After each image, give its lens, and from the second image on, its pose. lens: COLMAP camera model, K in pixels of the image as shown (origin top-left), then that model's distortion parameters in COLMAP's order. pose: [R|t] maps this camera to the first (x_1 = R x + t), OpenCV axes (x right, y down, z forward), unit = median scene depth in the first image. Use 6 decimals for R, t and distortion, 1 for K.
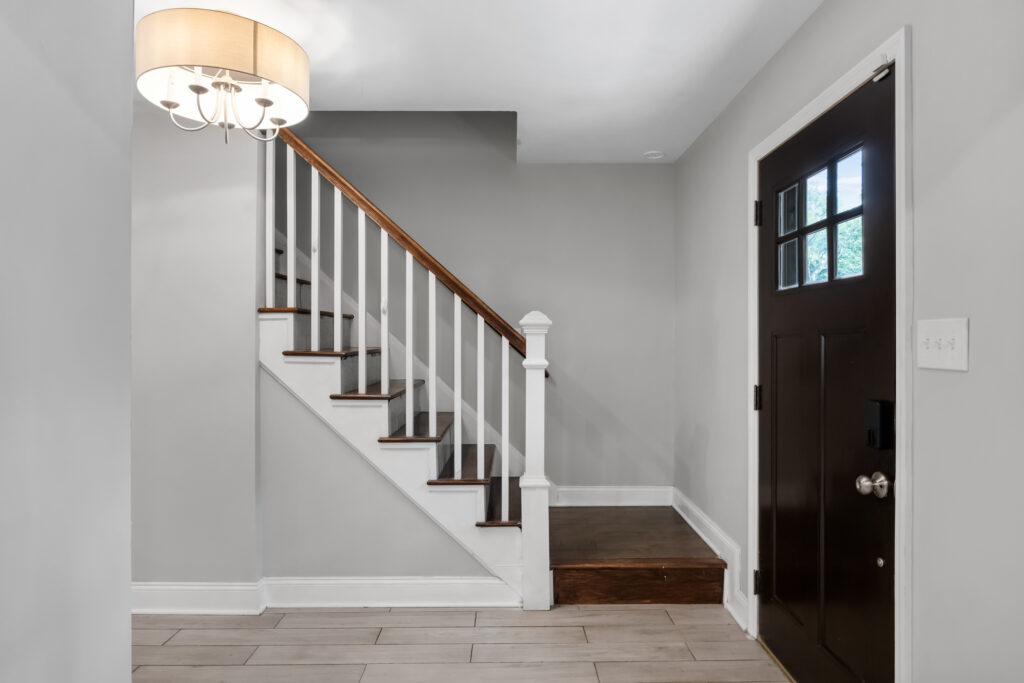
lens RADIAL K [[603.0, 0, 512.0], [0, 603.0, 341.5], [0, 0, 1]] dist [0.002325, 0.000483]
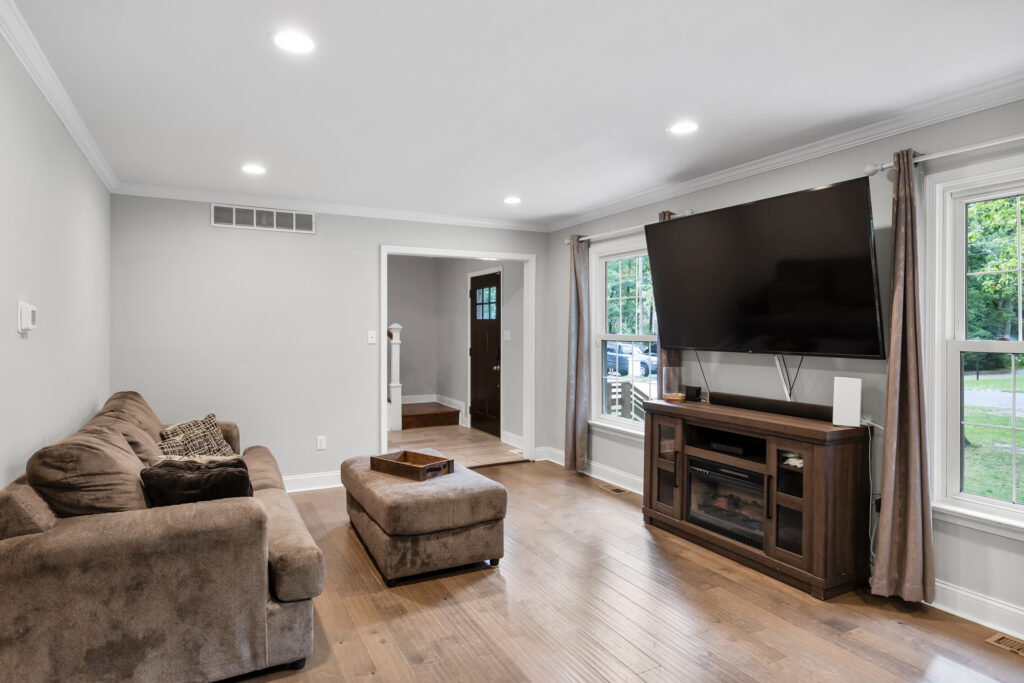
lens RADIAL K [[585.8, 0, 512.0], [0, 585.8, 341.5], [0, 0, 1]] dist [-0.000074, -0.000022]
pose [[0.888811, -0.008771, 0.458190, -0.819413], [-0.002274, 0.999720, 0.023548, -0.034306], [-0.458268, -0.021971, 0.888542, -1.858103]]
